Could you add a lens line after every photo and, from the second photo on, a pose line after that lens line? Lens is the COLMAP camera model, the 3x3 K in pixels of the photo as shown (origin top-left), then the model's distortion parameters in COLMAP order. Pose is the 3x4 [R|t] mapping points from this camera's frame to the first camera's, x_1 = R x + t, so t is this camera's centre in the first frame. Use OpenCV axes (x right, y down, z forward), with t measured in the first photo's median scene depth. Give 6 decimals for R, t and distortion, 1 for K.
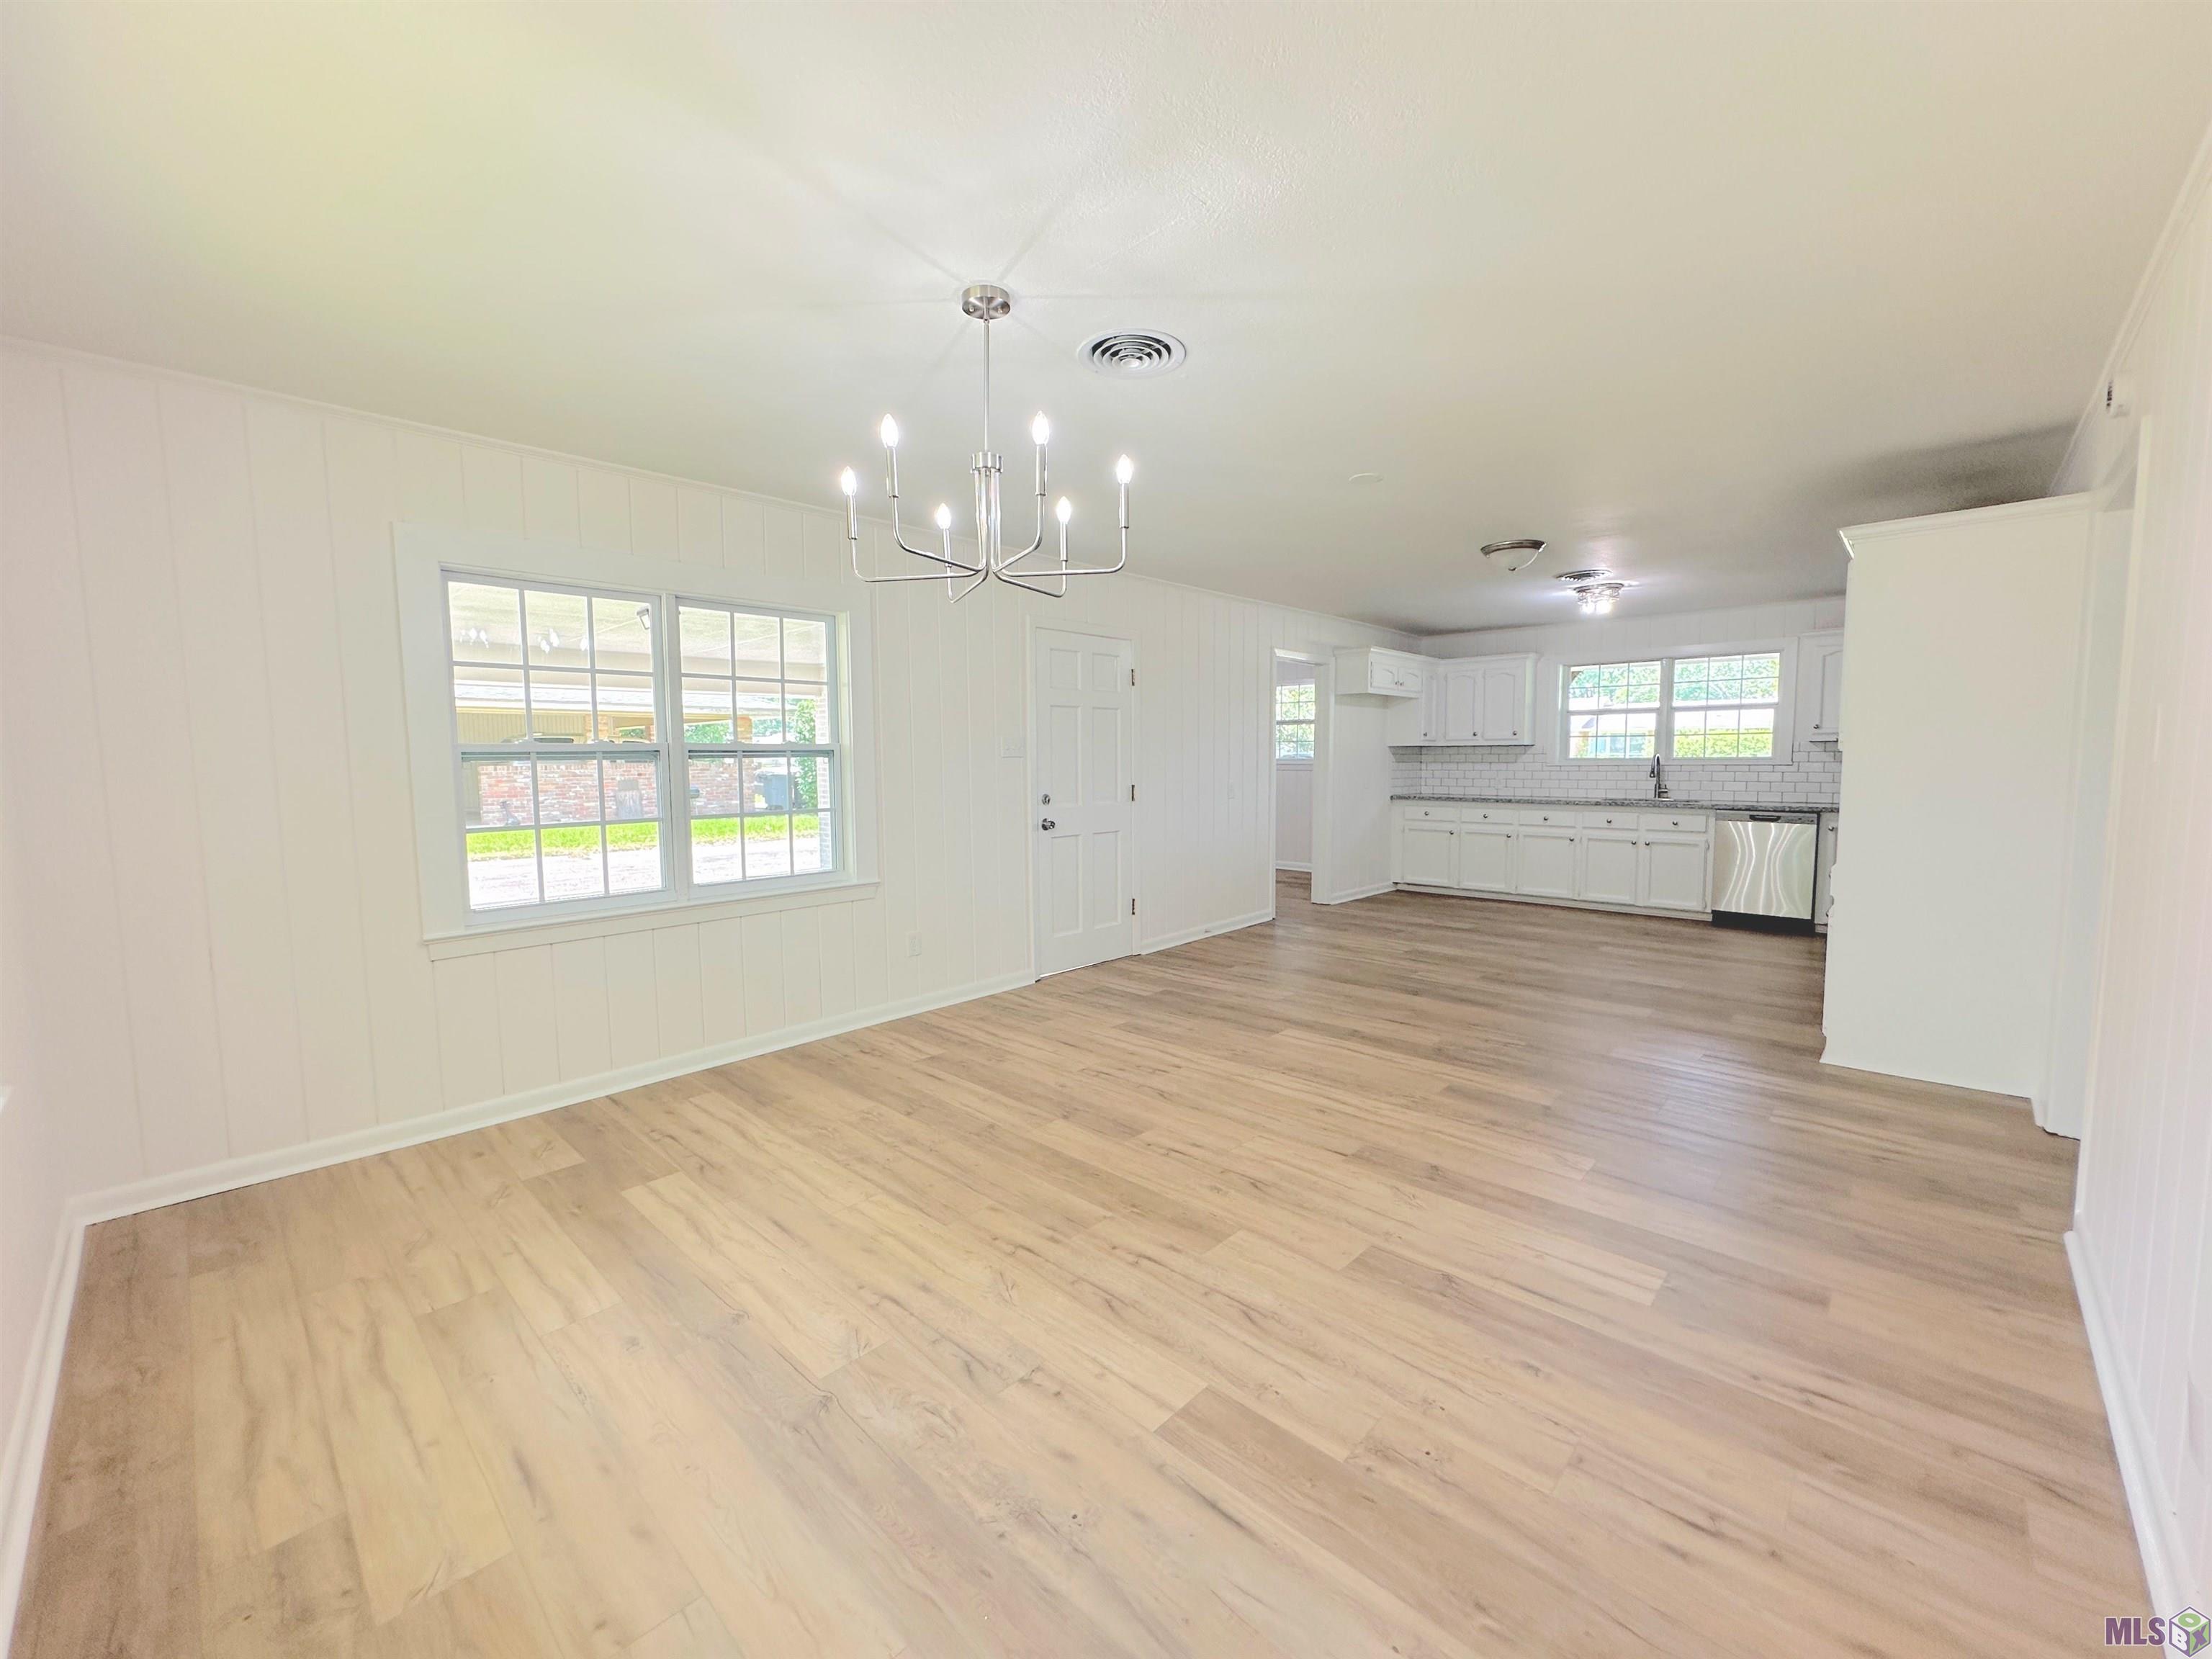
lens RADIAL K [[886.0, 0, 1106.0], [0, 886.0, 829.5], [0, 0, 1]] dist [-0.002644, 0.000494]
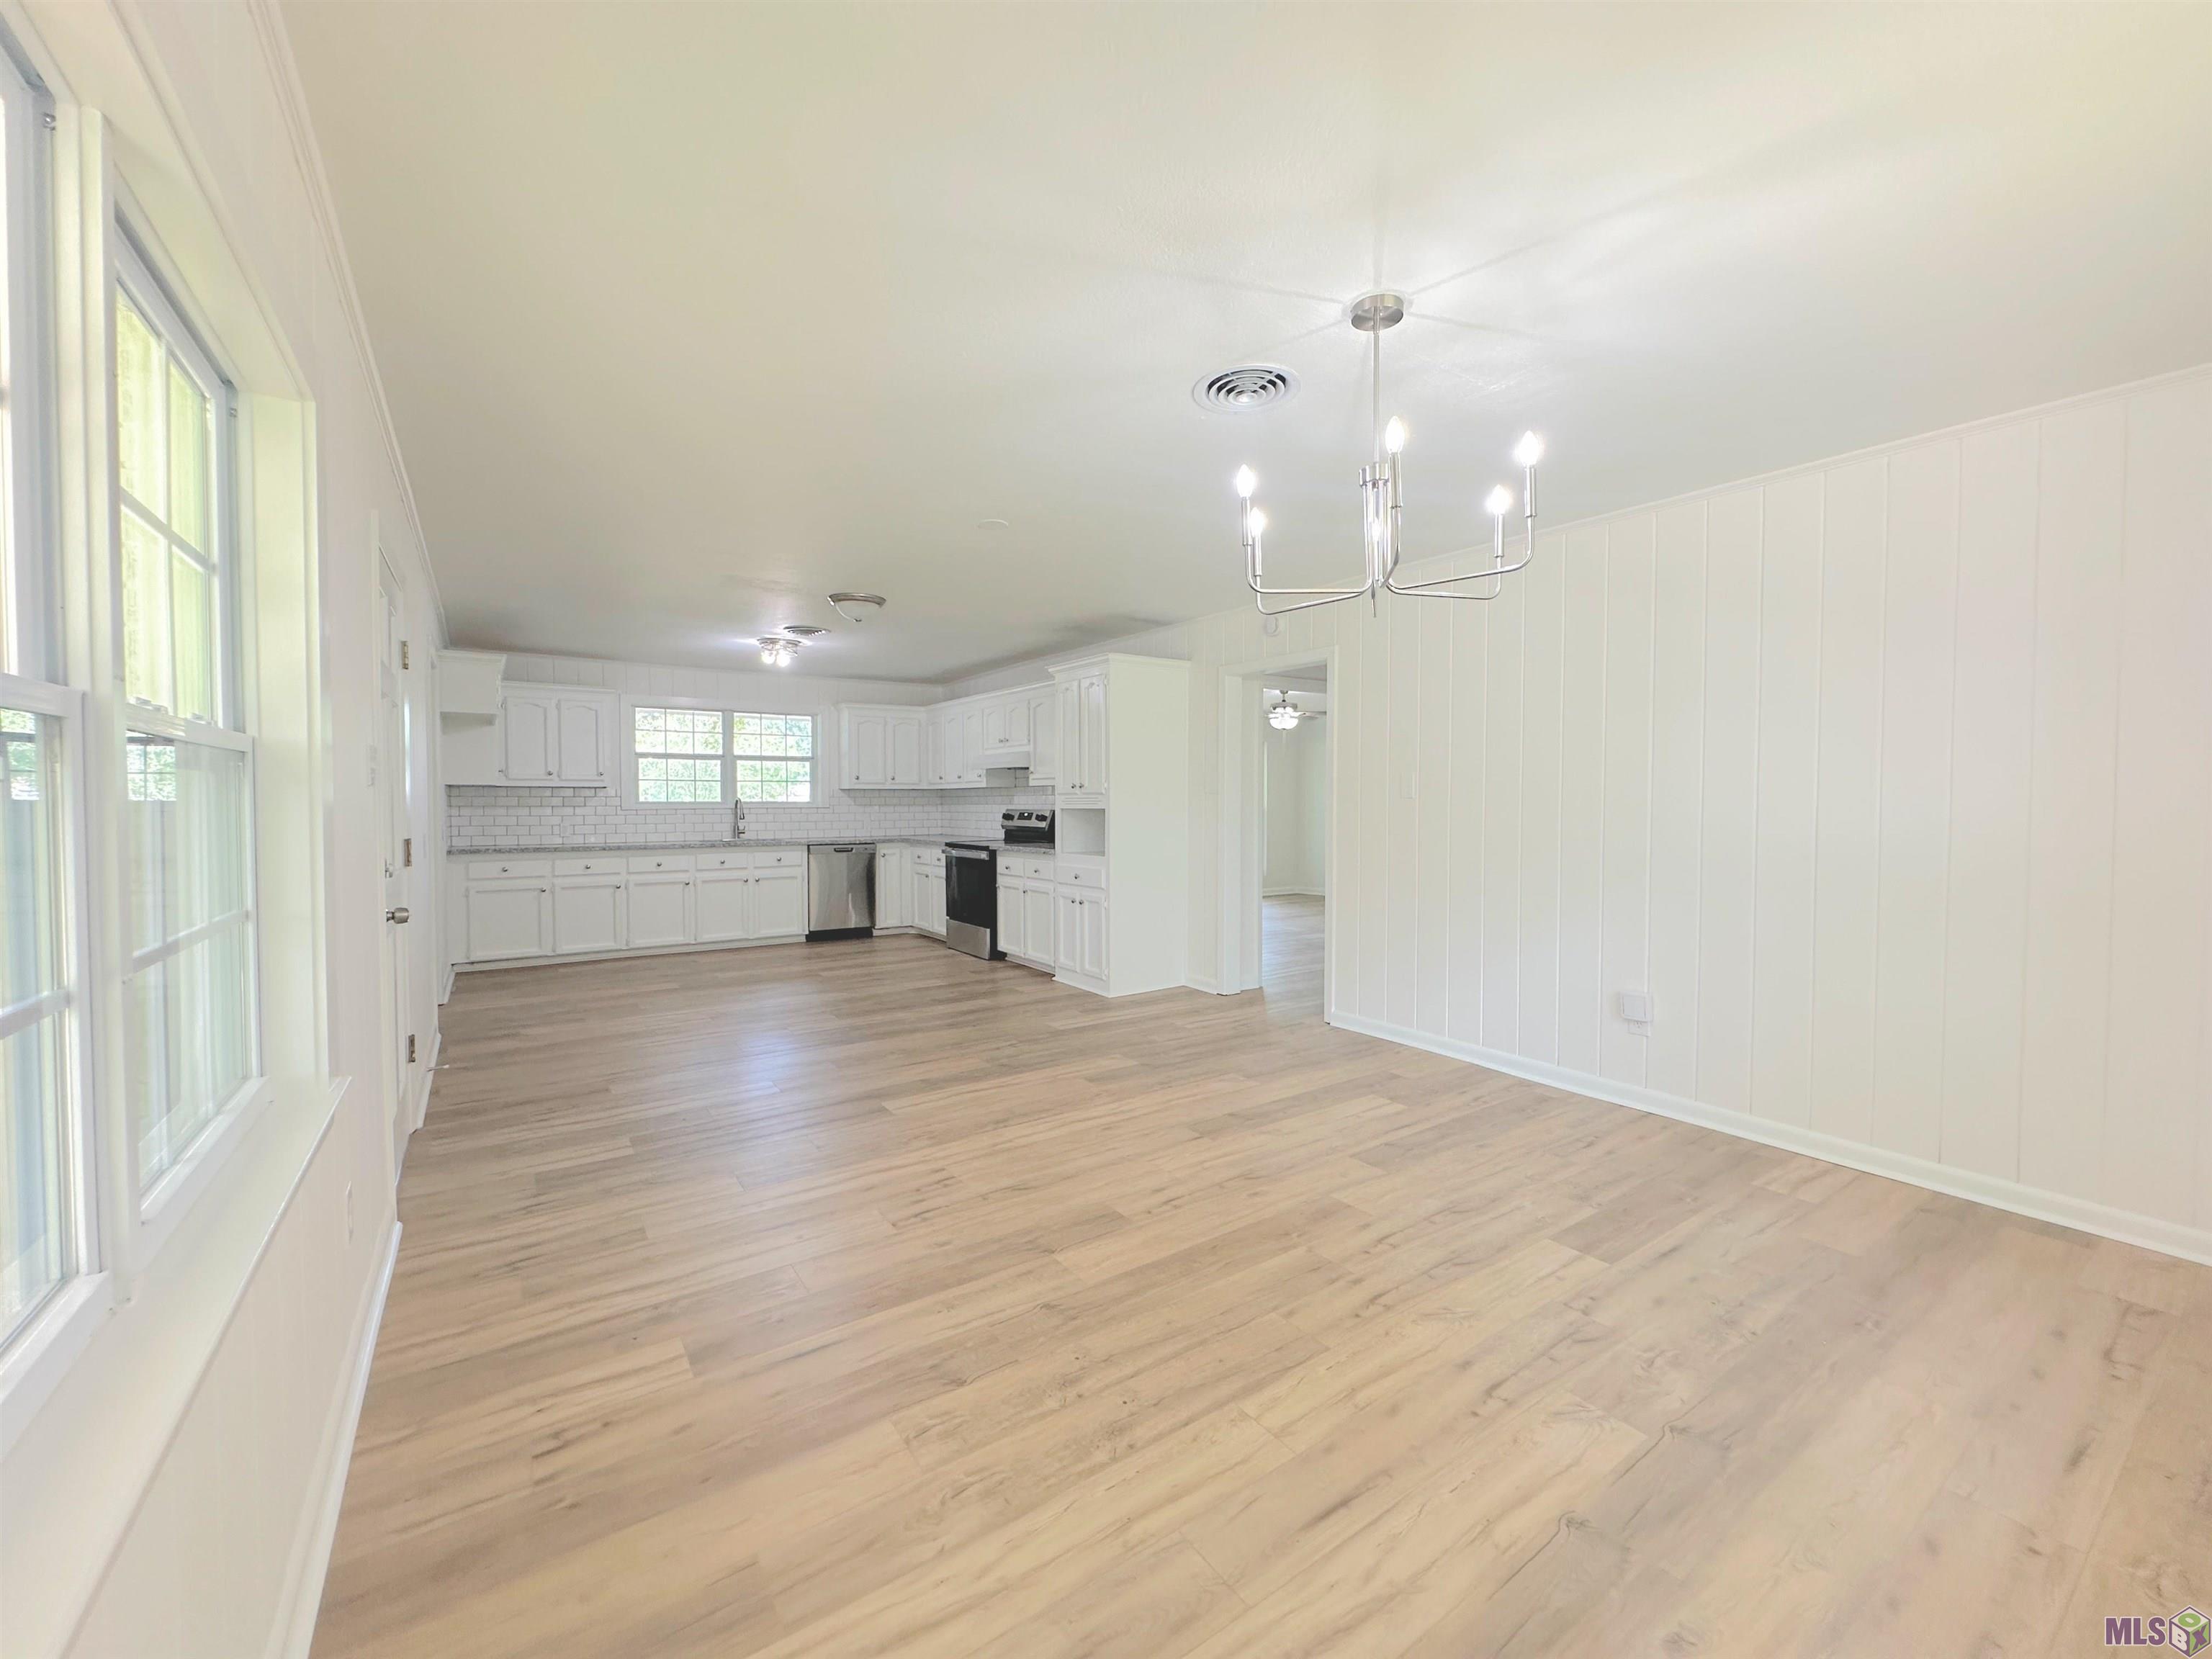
lens RADIAL K [[886.0, 0, 1106.0], [0, 886.0, 829.5], [0, 0, 1]] dist [-0.002644, 0.000494]
pose [[0.206845, -0.023196, 0.978099, -0.634783], [0.079266, 0.996830, 0.006877, -0.034374], [-0.975157, 0.076108, 0.208028, 0.621536]]
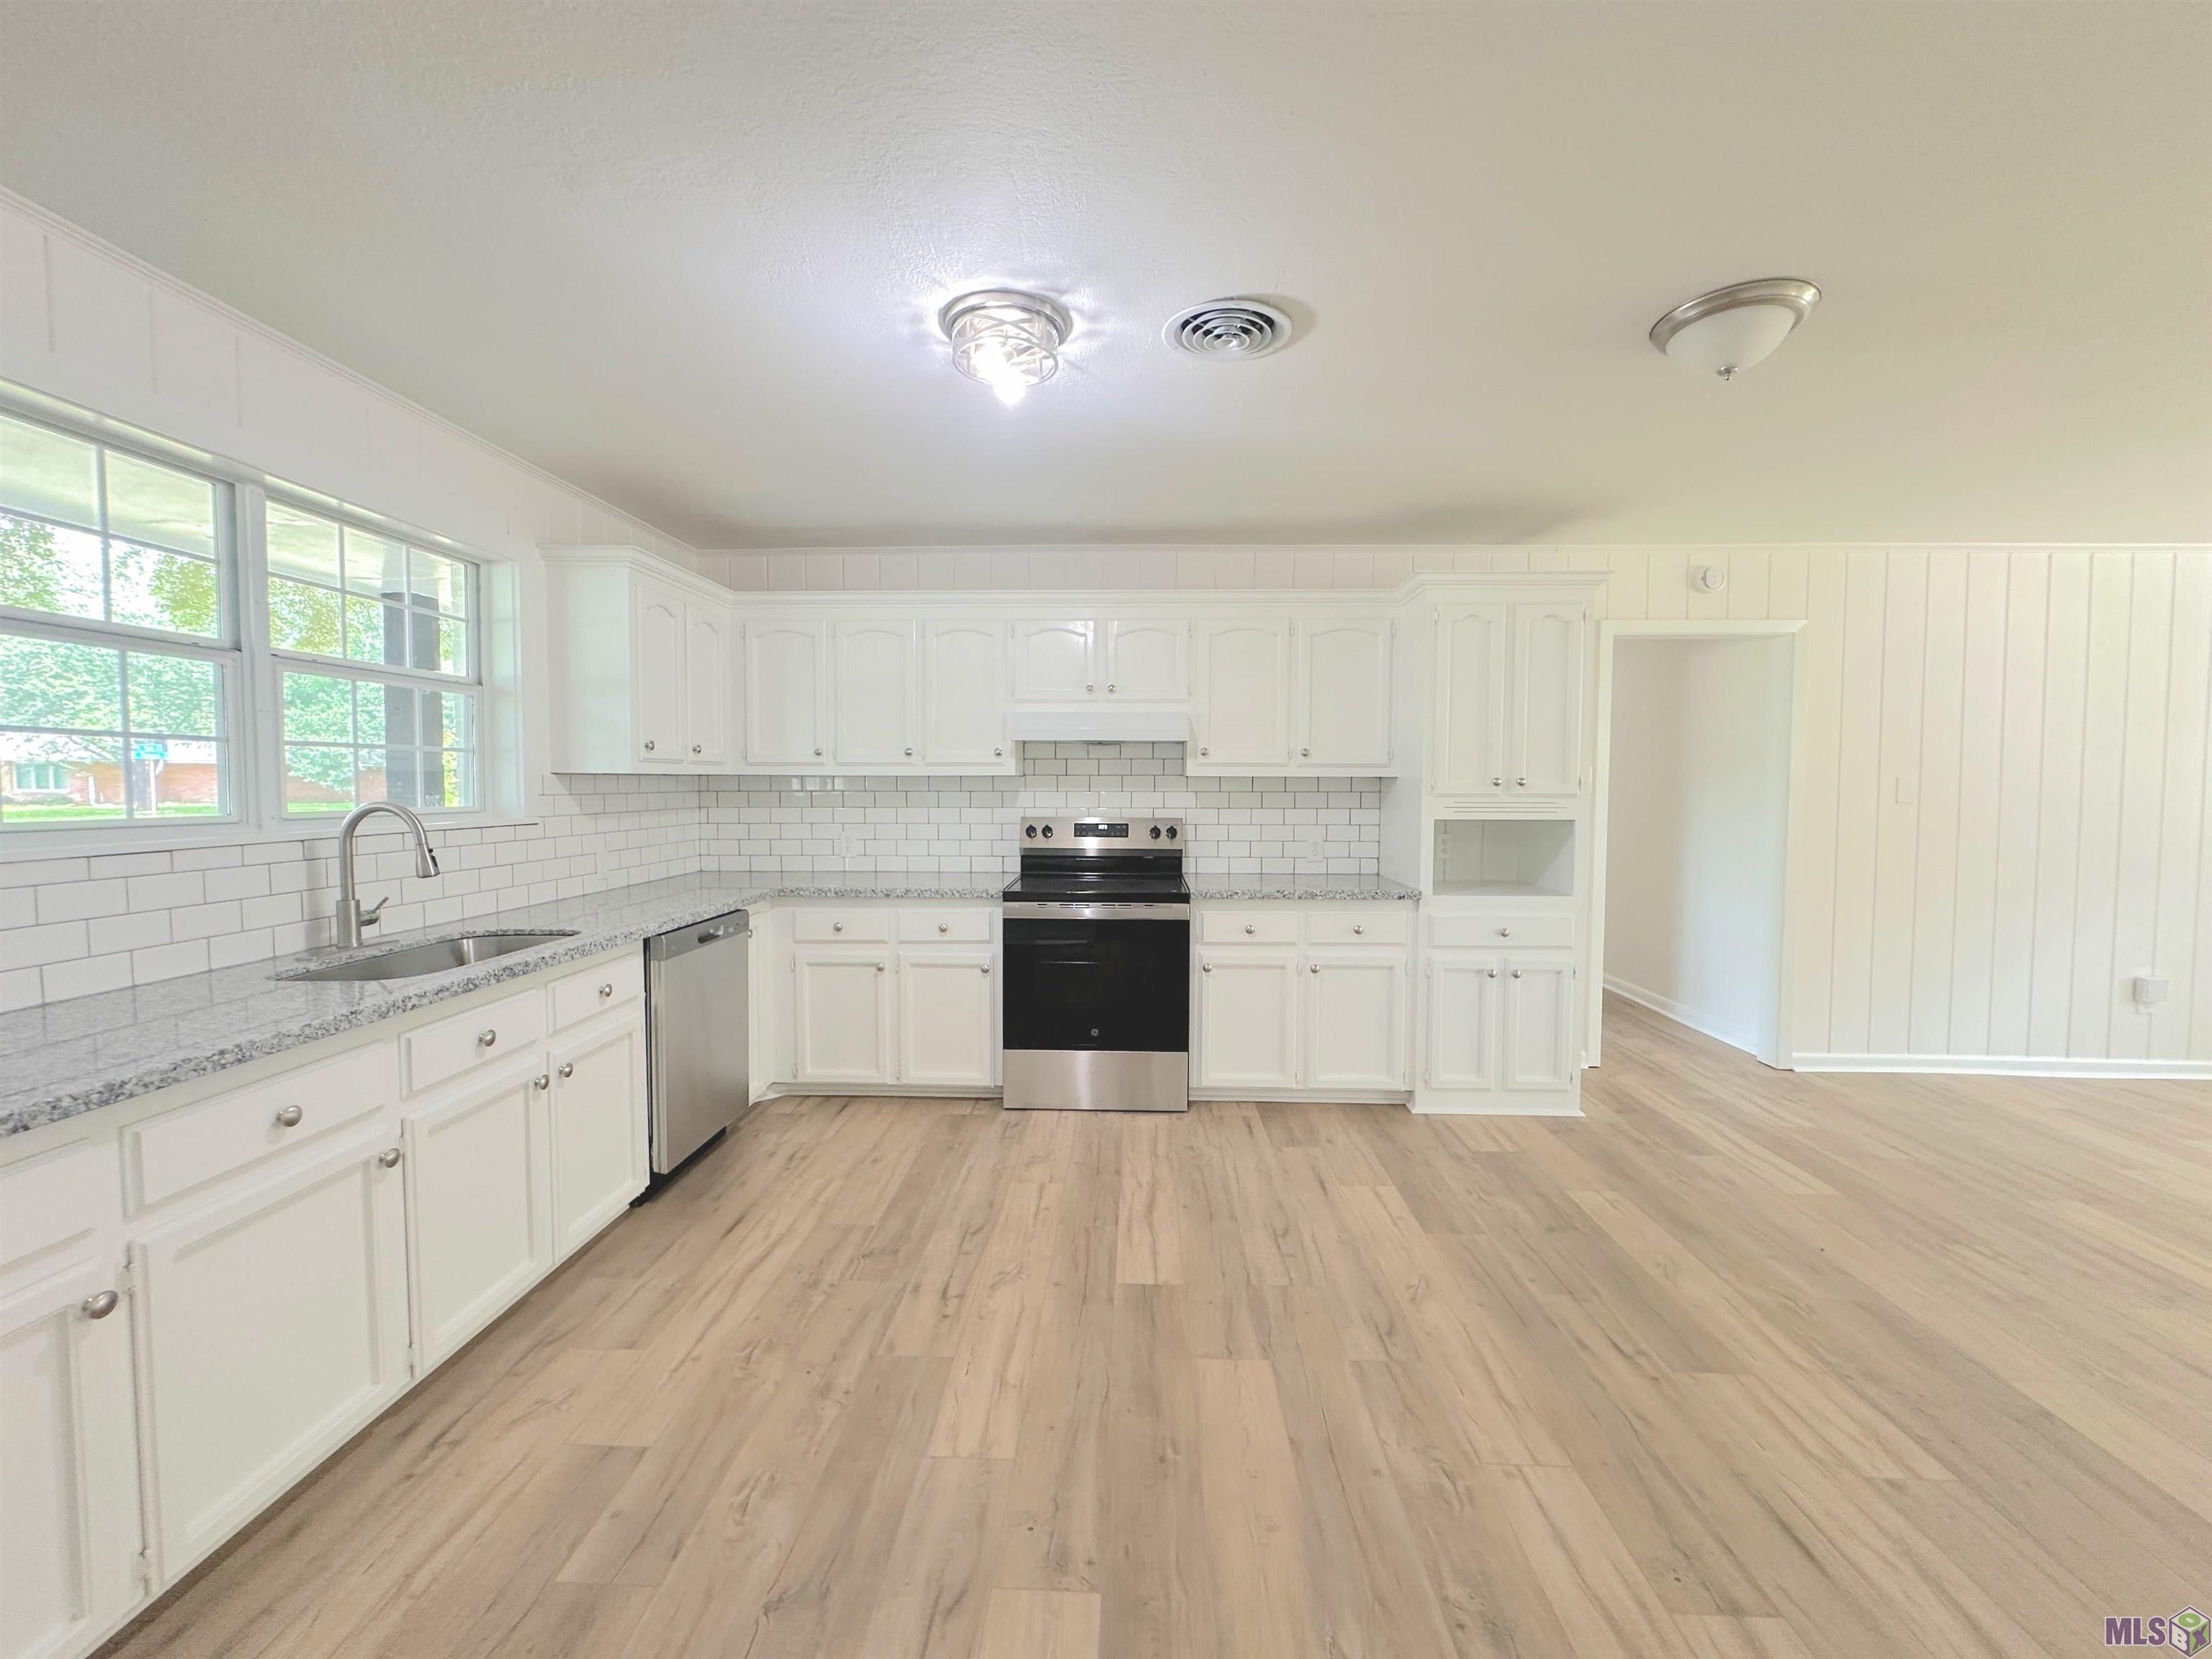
lens RADIAL K [[886.0, 0, 1106.0], [0, 886.0, 829.5], [0, 0, 1]] dist [-0.002644, 0.000494]
pose [[-0.661113, -0.032710, 0.749573, 0.407667], [0.062949, 0.993109, 0.098857, -0.166873], [-0.747641, 0.112541, -0.654498, 1.860531]]
